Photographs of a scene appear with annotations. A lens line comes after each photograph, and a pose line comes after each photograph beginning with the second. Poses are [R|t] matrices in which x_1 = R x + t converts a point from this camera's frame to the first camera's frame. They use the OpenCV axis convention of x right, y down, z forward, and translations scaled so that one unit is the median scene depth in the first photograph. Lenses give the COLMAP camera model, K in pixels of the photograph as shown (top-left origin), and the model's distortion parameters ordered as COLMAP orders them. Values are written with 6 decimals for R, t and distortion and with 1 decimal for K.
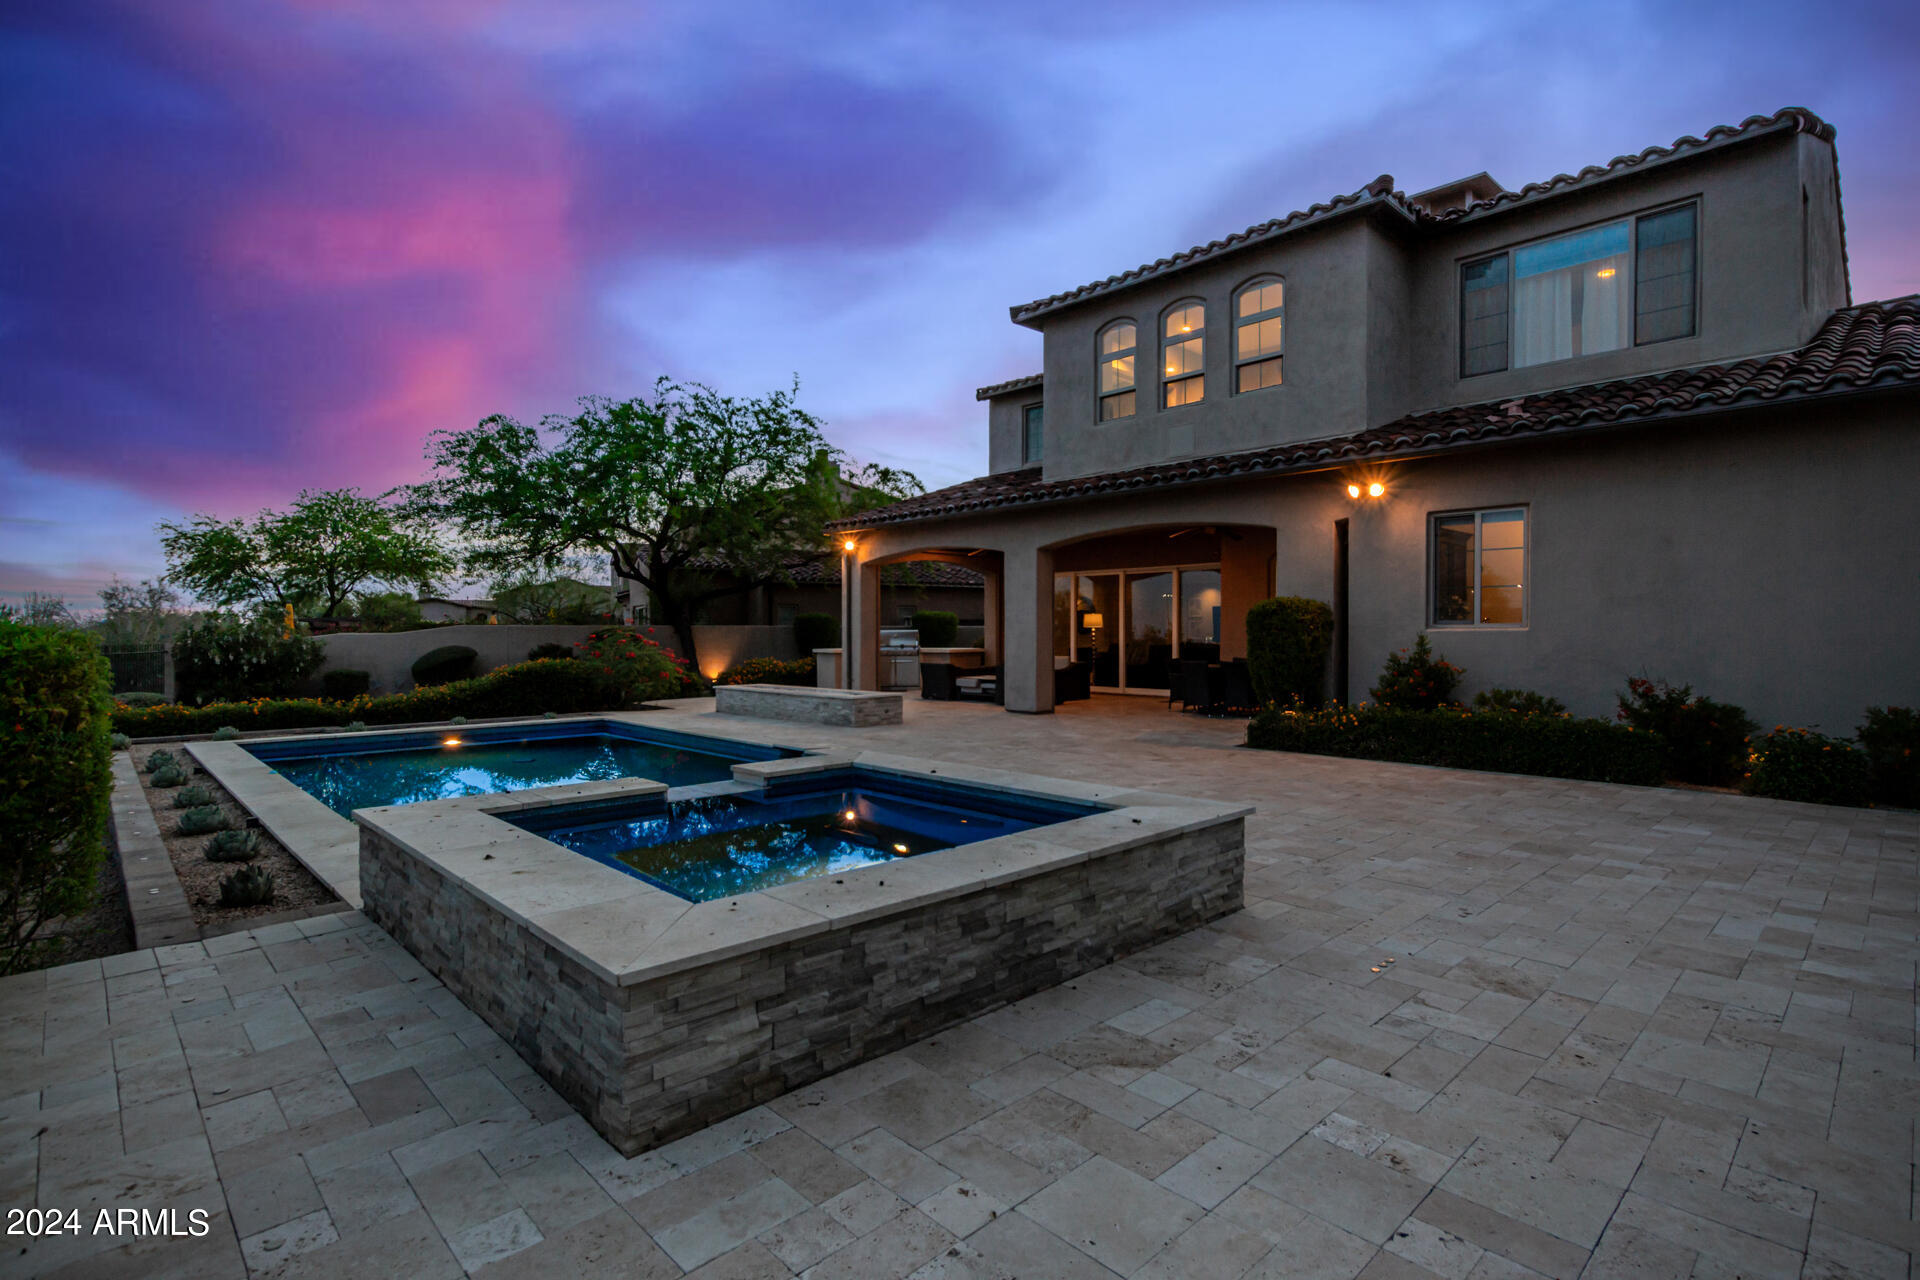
lens RADIAL K [[932.6, 0, 960.0], [0, 932.6, 640.0], [0, 0, 1]] dist [0.007084, 0.000101]
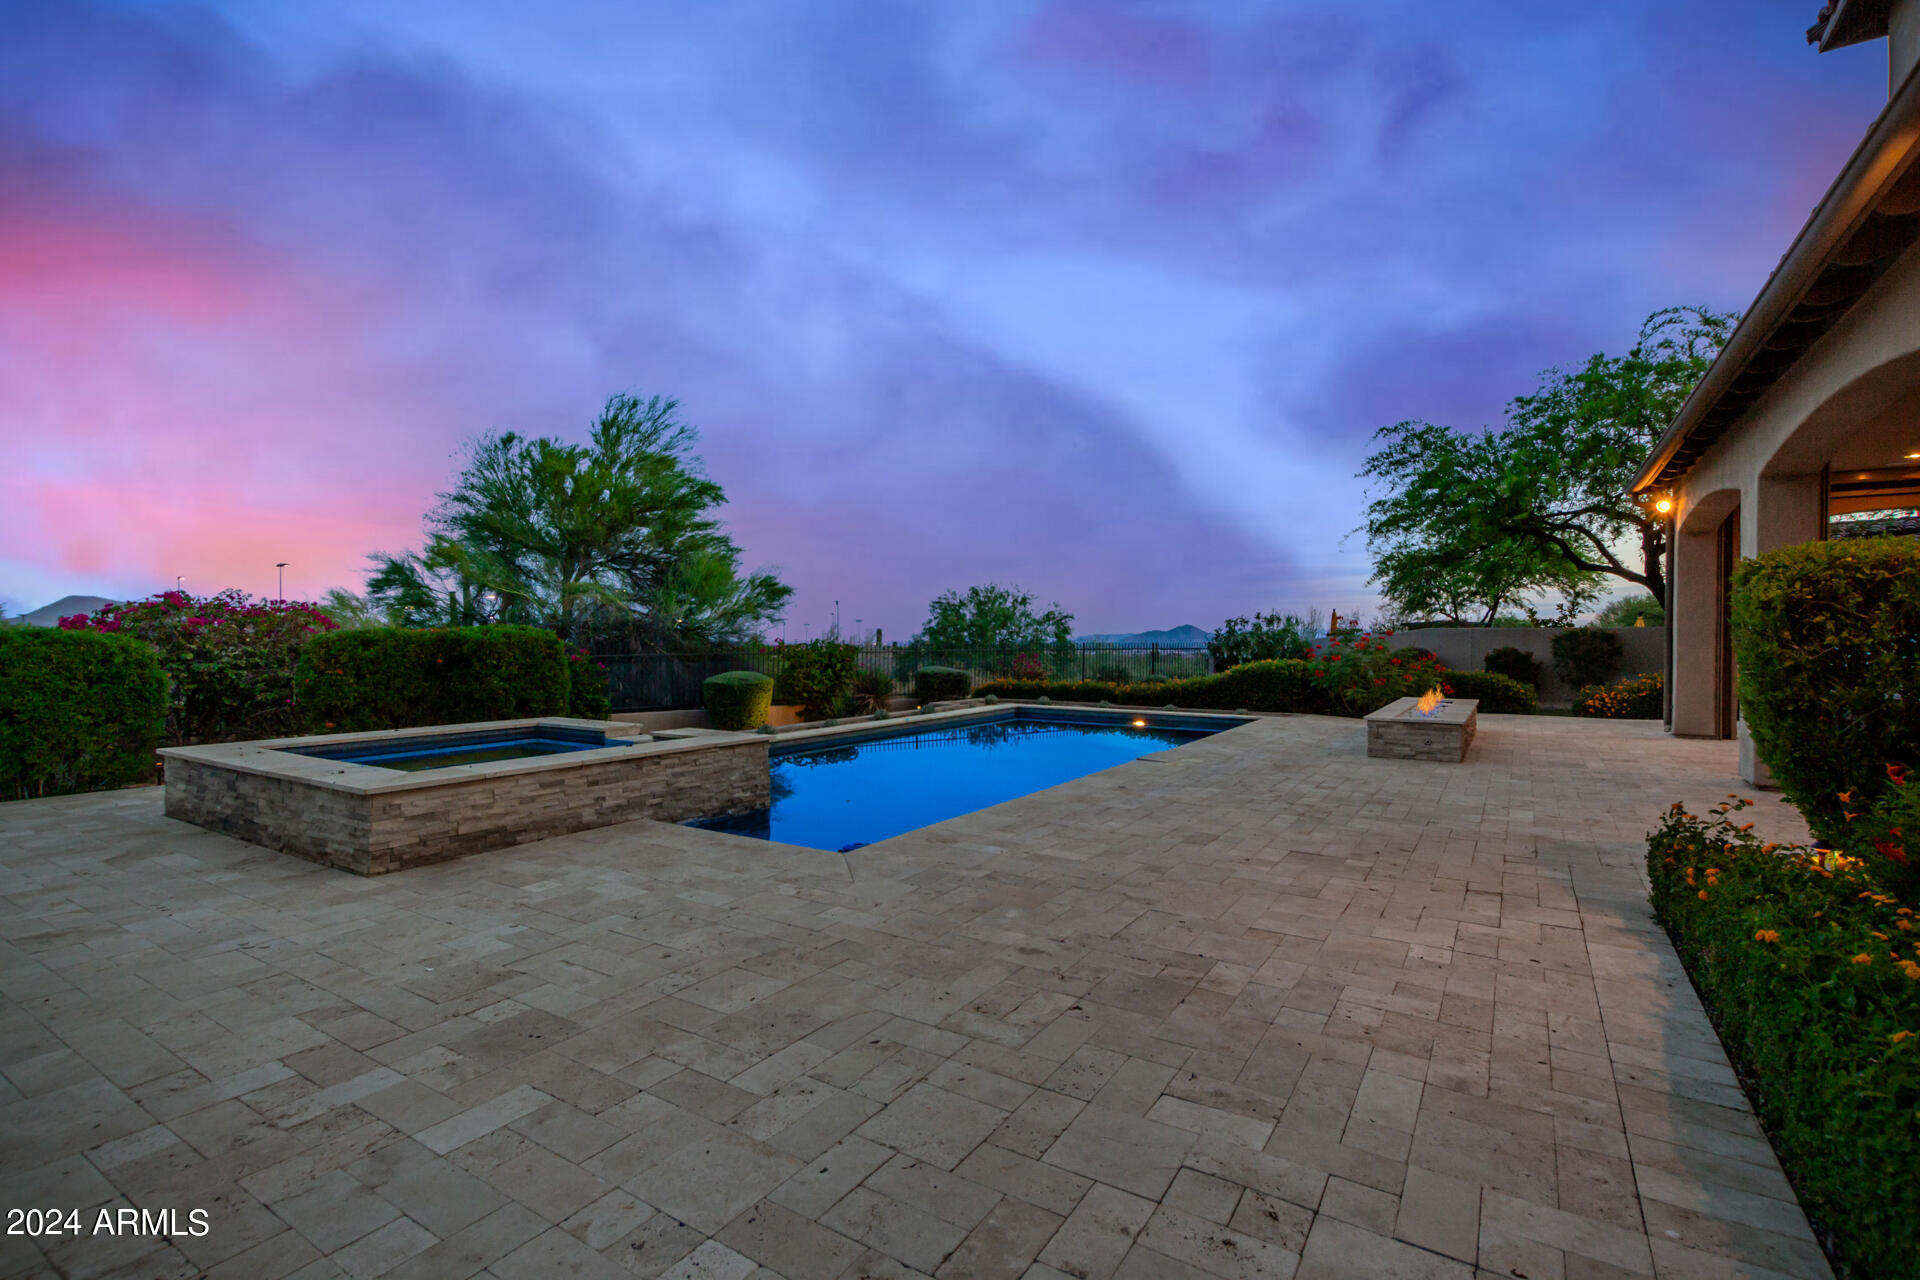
lens RADIAL K [[873.1, 0, 960.0], [0, 873.1, 640.0], [0, 0, 1]] dist [0.005981, -0.000013]
pose [[0.240024, 0.007051, -0.970741, 0.295292], [-0.010236, 0.999936, 0.004732, -0.001905], [0.970713, 0.008801, 0.240081, 0.284039]]
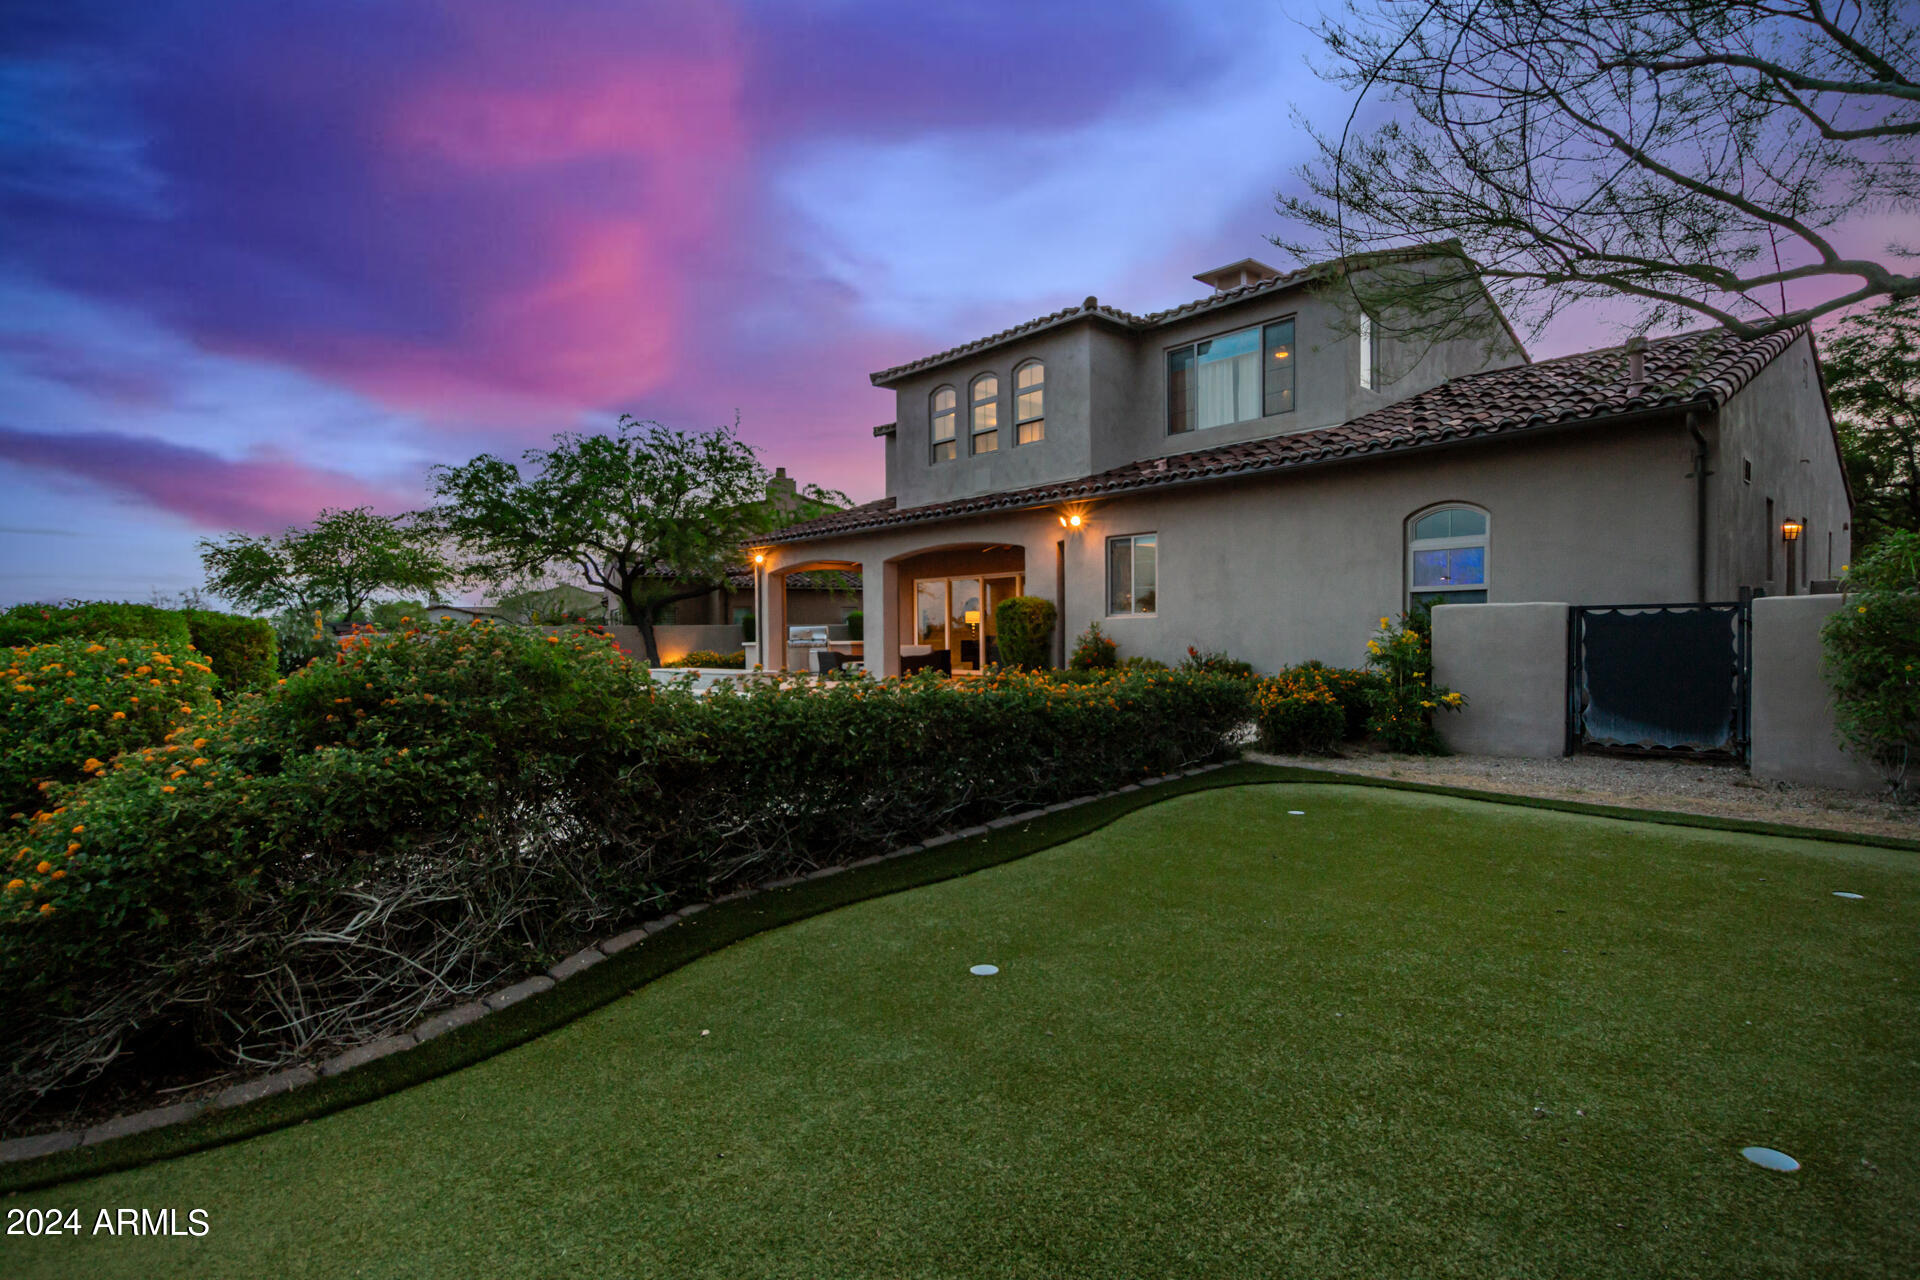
lens RADIAL K [[951.7, 0, 952.4], [0, 951.7, 653.5], [0, 0, 1]] dist [0.001518, 0.000441]
pose [[0.999689, -0.009033, -0.023250, 0.135092], [0.009285, 0.999899, 0.010722, 0.012089], [0.023151, -0.010934, 0.999672, -0.220421]]
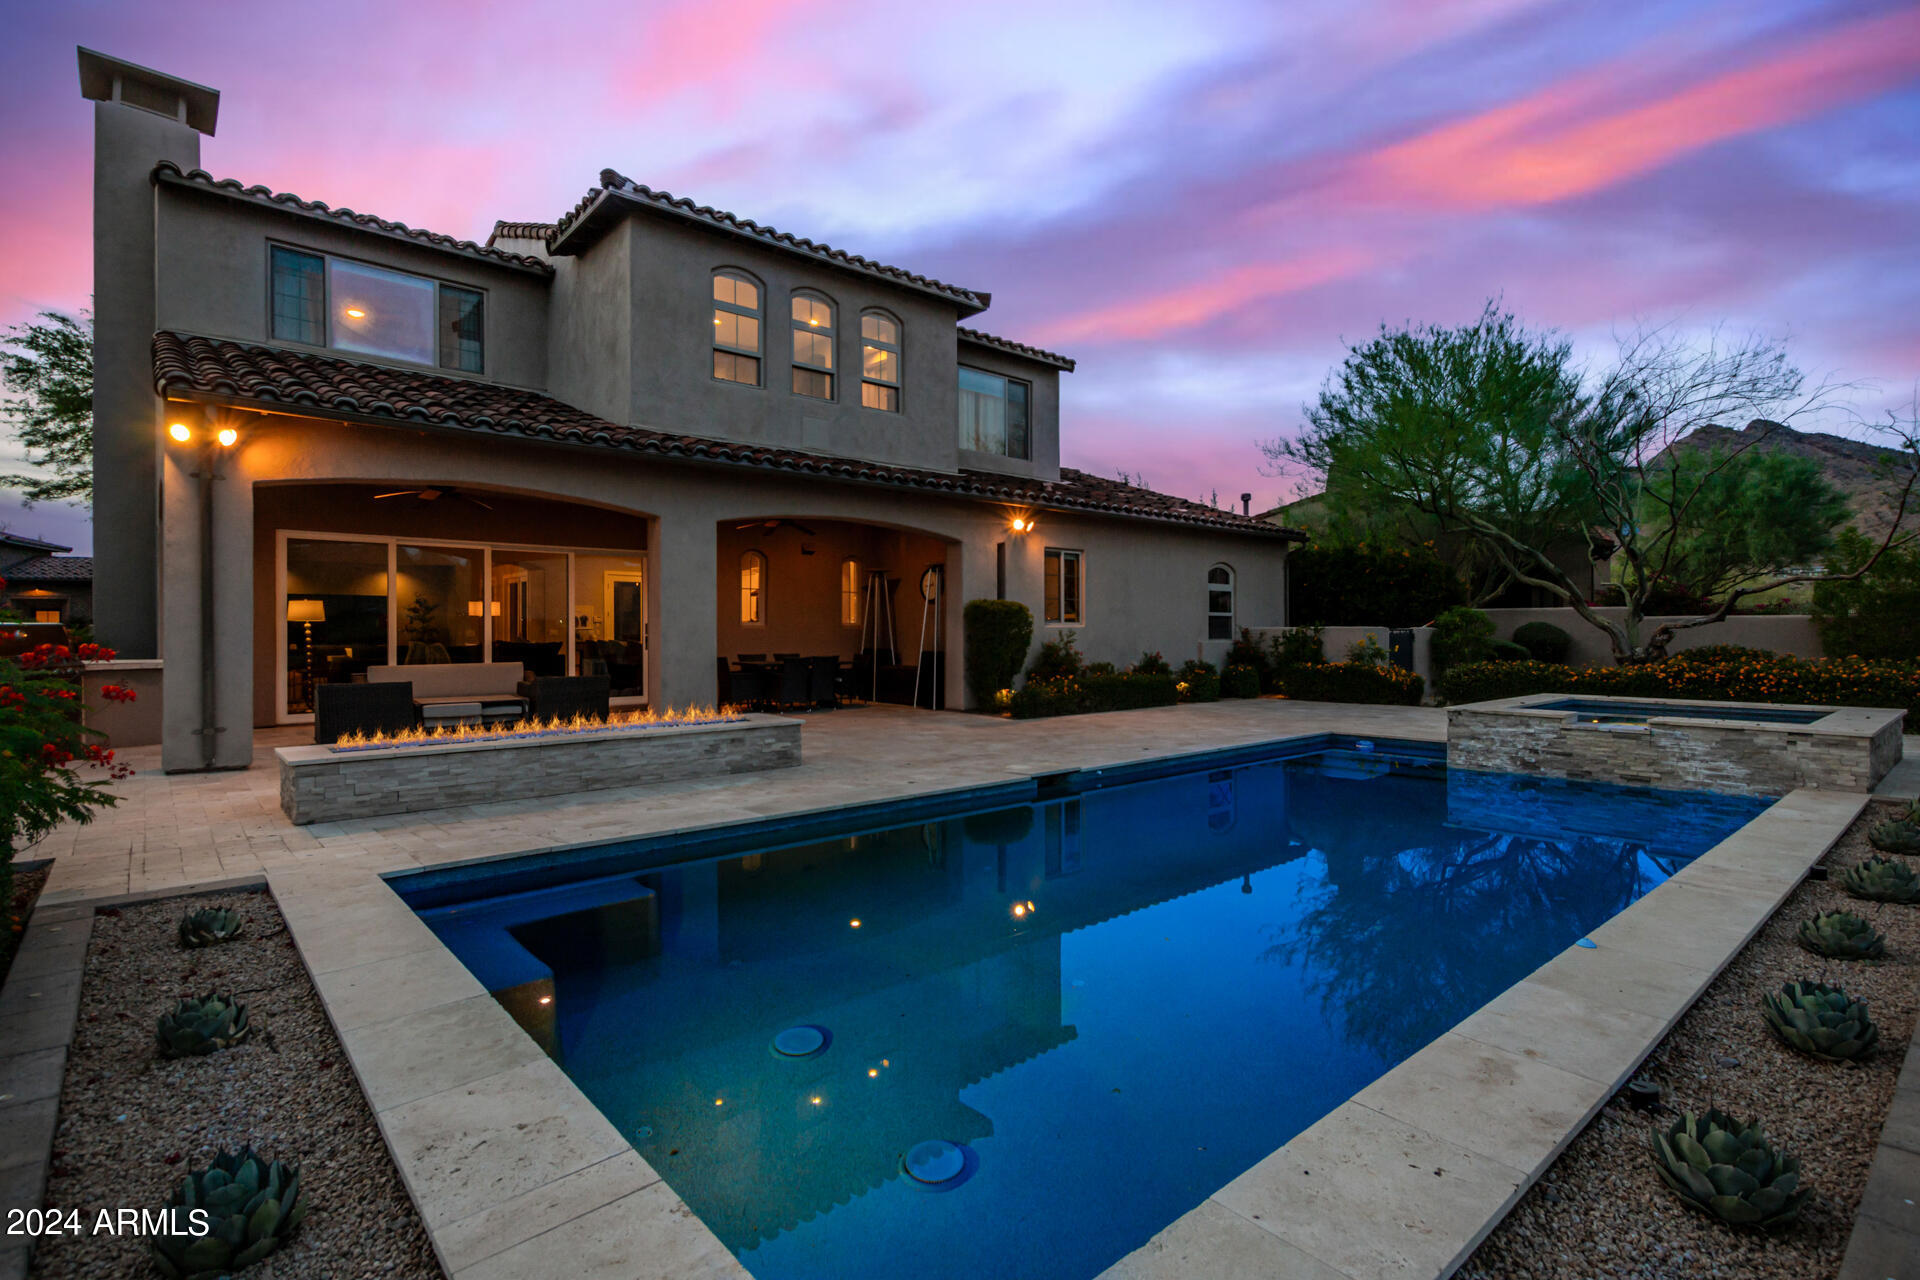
lens RADIAL K [[932.6, 0, 960.0], [0, 932.6, 640.0], [0, 0, 1]] dist [0.007084, 0.000101]
pose [[0.040030, -0.007008, 0.999174, -0.450631], [0.011605, 0.999911, 0.006548, -0.000047], [-0.999131, 0.011334, 0.040108, 0.492896]]
